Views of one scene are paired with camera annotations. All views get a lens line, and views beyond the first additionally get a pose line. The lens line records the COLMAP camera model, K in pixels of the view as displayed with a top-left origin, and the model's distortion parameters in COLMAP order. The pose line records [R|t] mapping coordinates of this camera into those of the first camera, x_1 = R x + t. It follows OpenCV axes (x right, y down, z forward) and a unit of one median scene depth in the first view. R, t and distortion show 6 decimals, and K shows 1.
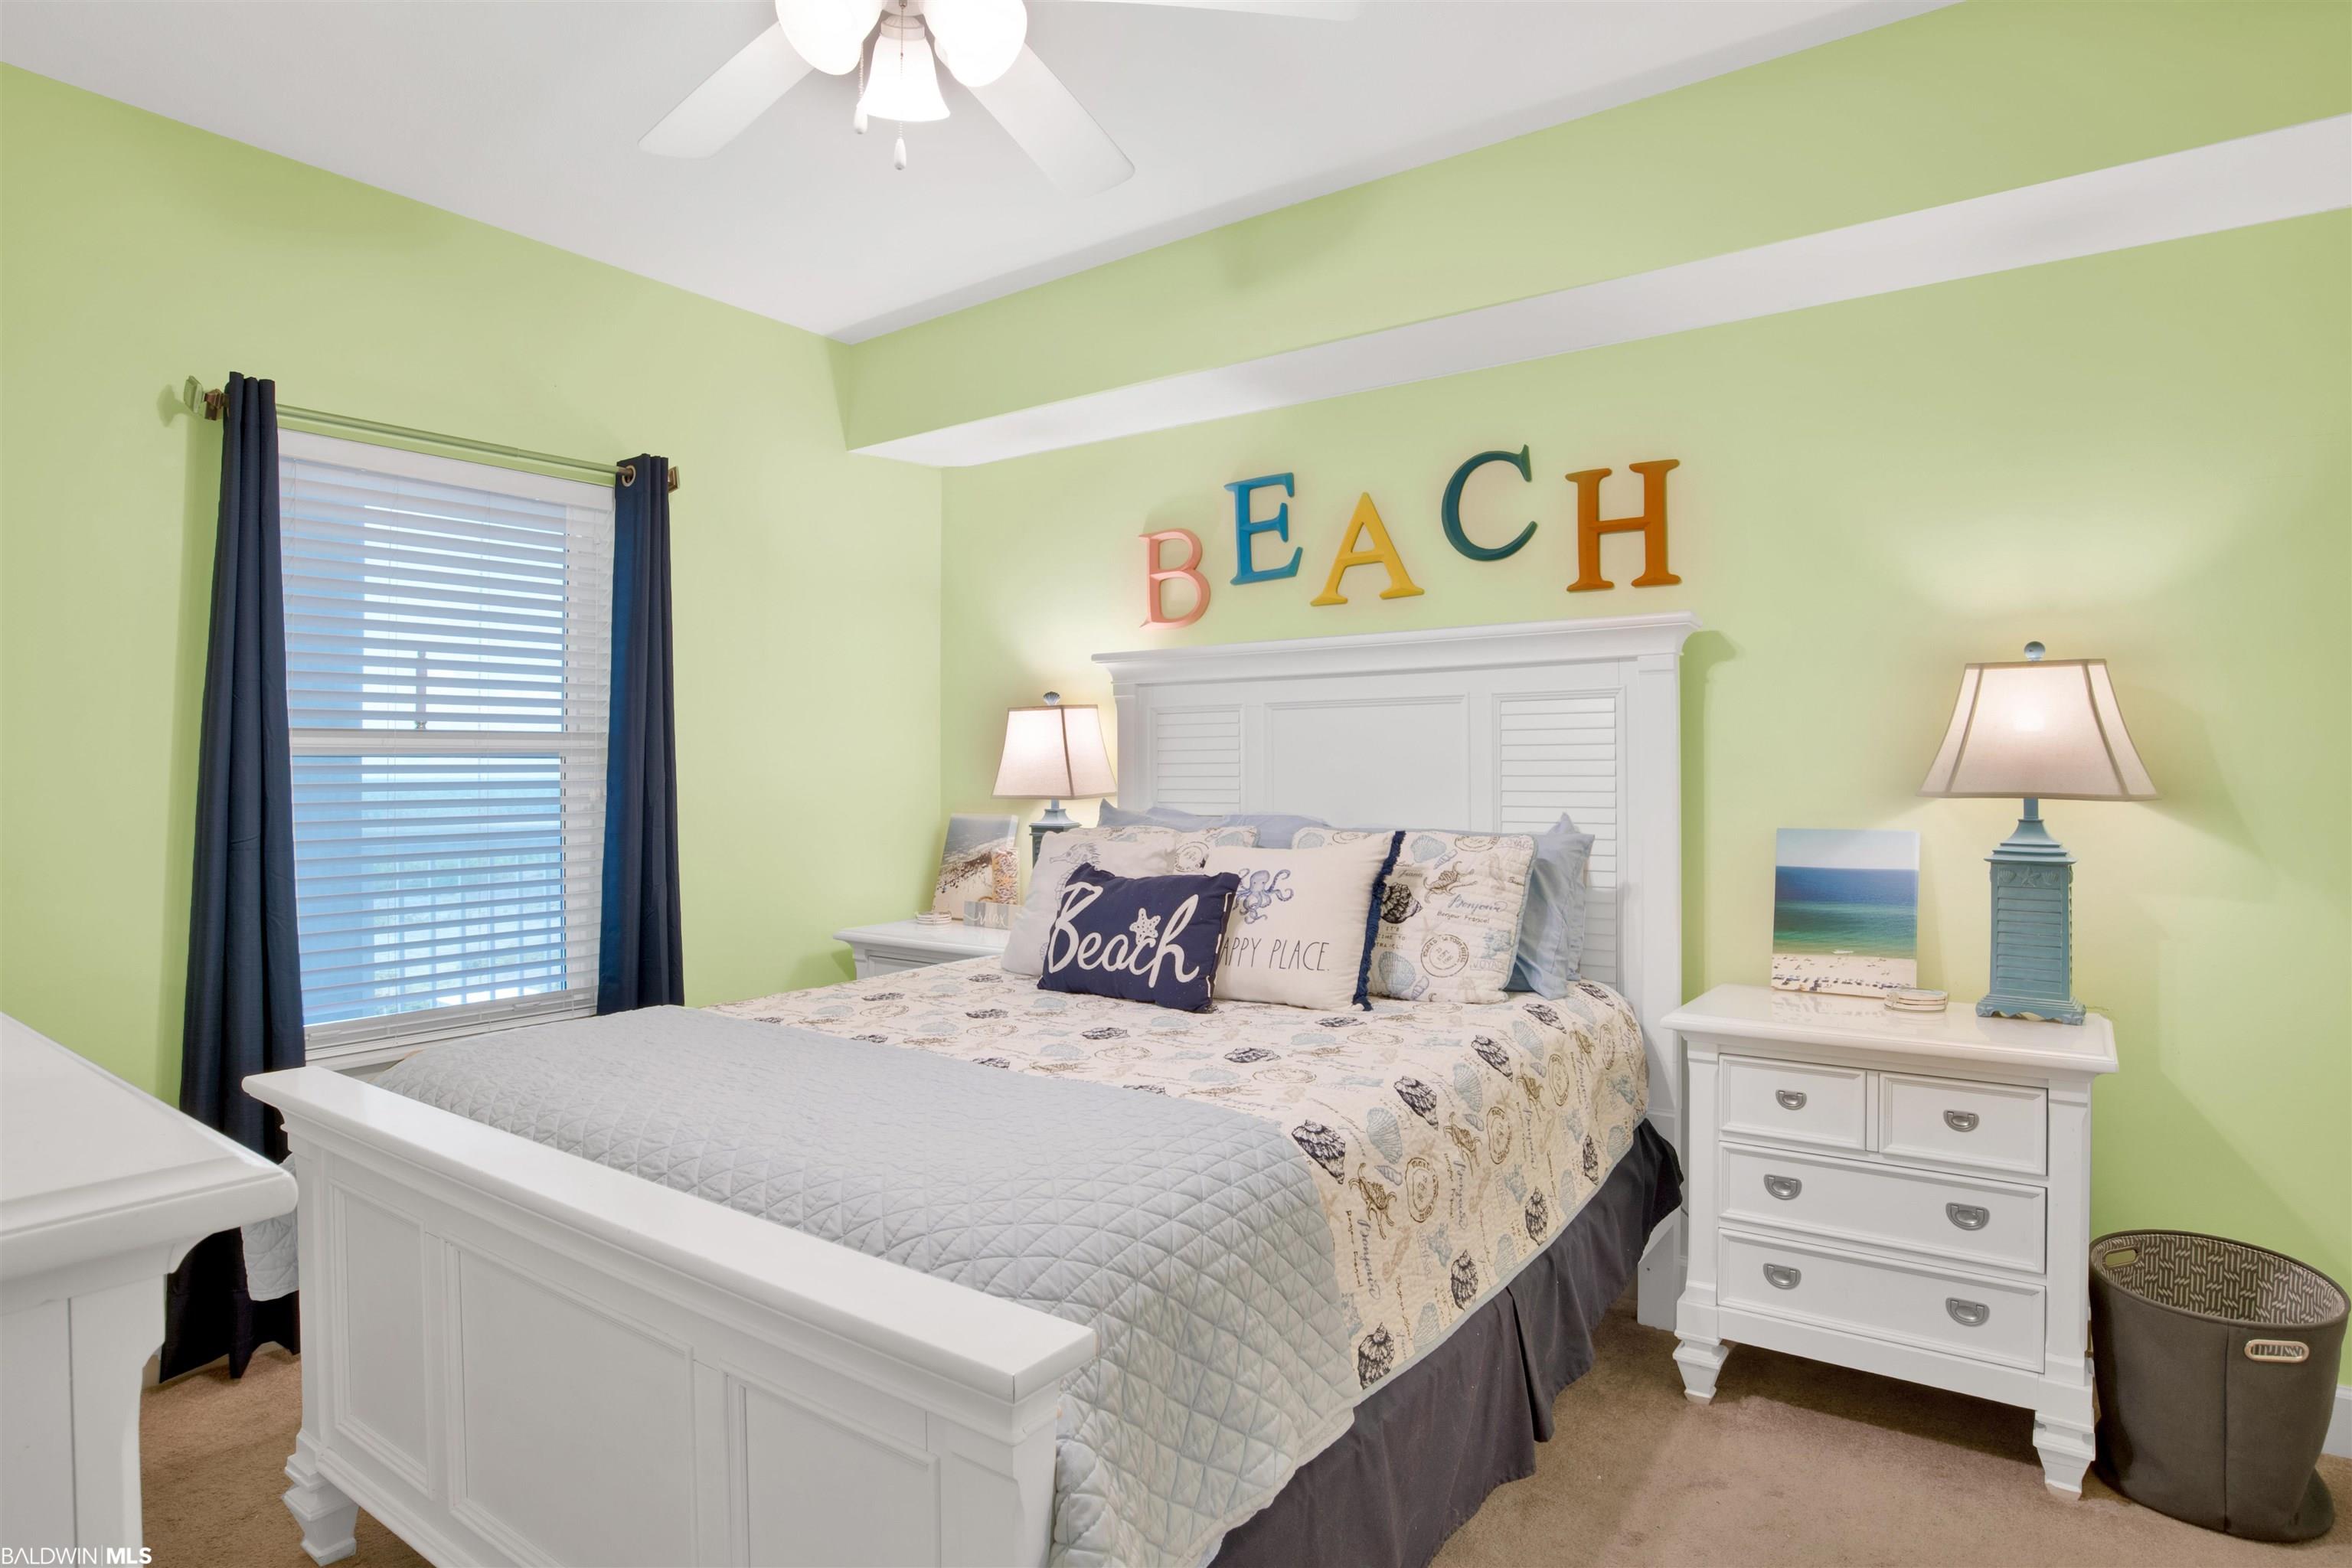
lens RADIAL K [[1212.3, 0, 1194.0], [0, 1212.3, 776.6], [0, 0, 1]] dist [-0.065470, 0.017651]
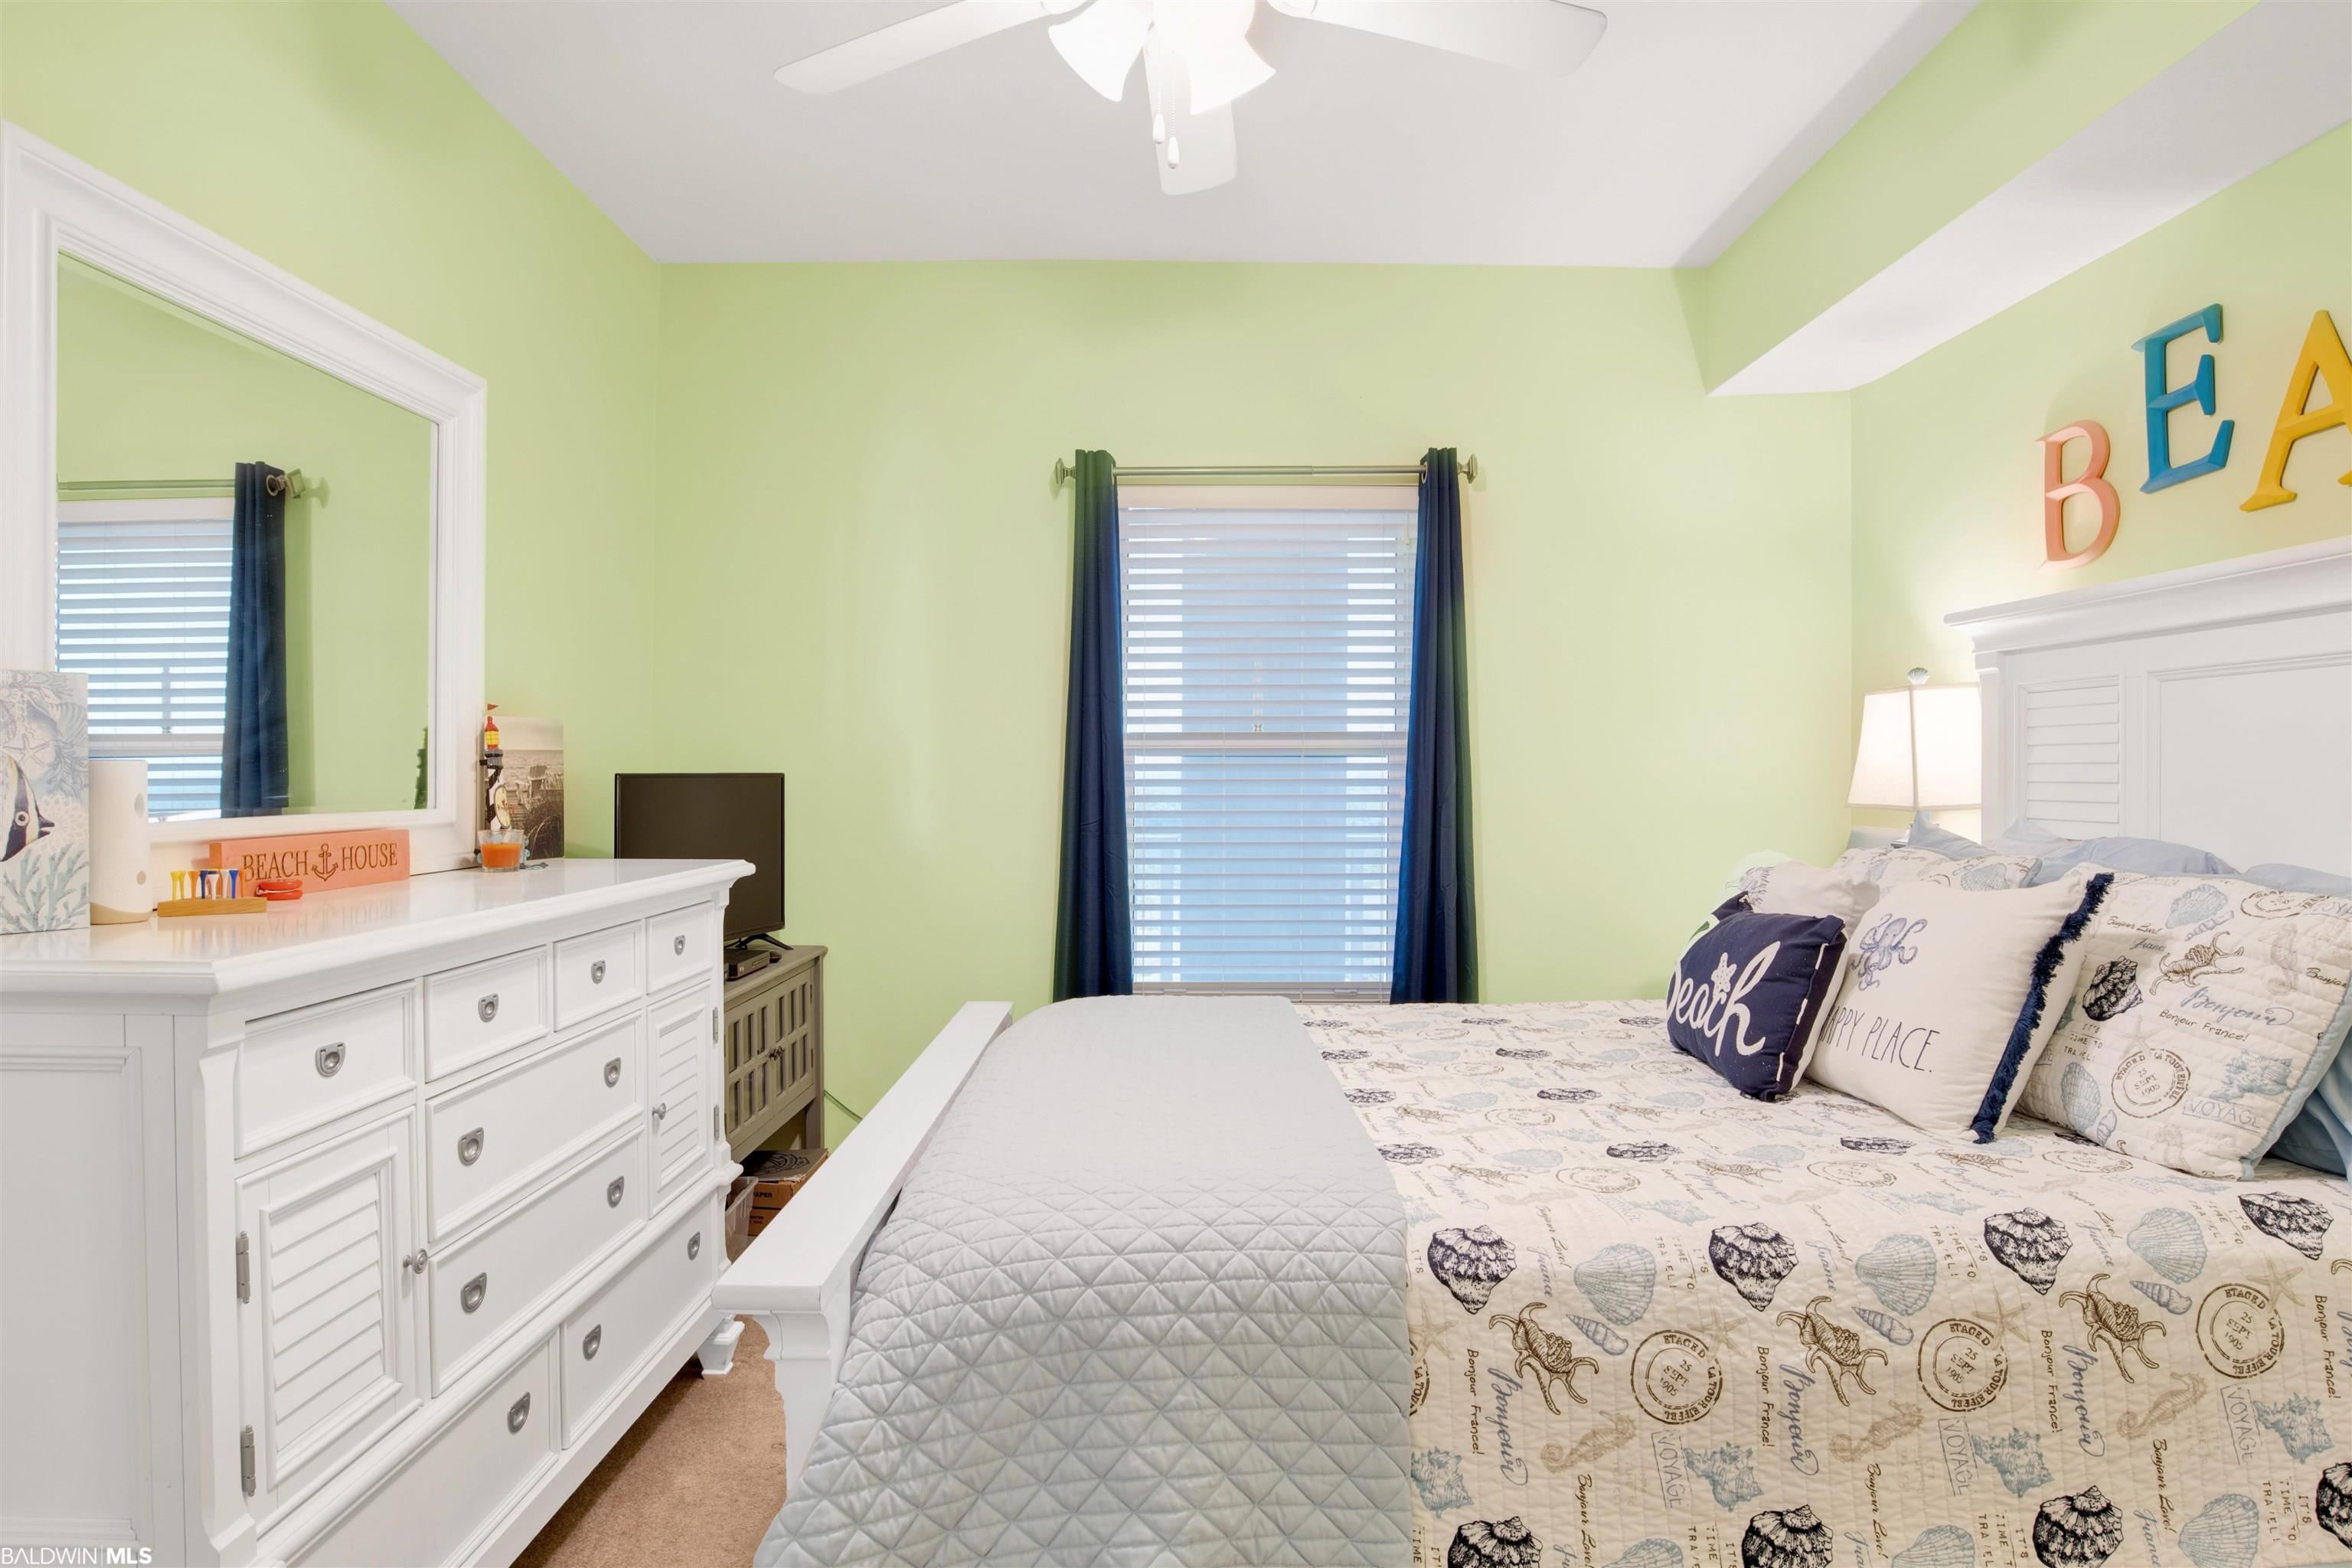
lens RADIAL K [[1375.0, 0, 1181.4], [0, 1375.0, 791.0], [0, 0, 1]] dist [-0.077631, 0.031987]
pose [[0.597655, 0.017202, -0.801569, 0.436966], [-0.008391, 0.999849, 0.015201, -0.003792], [0.801709, -0.002359, 0.597709, 0.209768]]
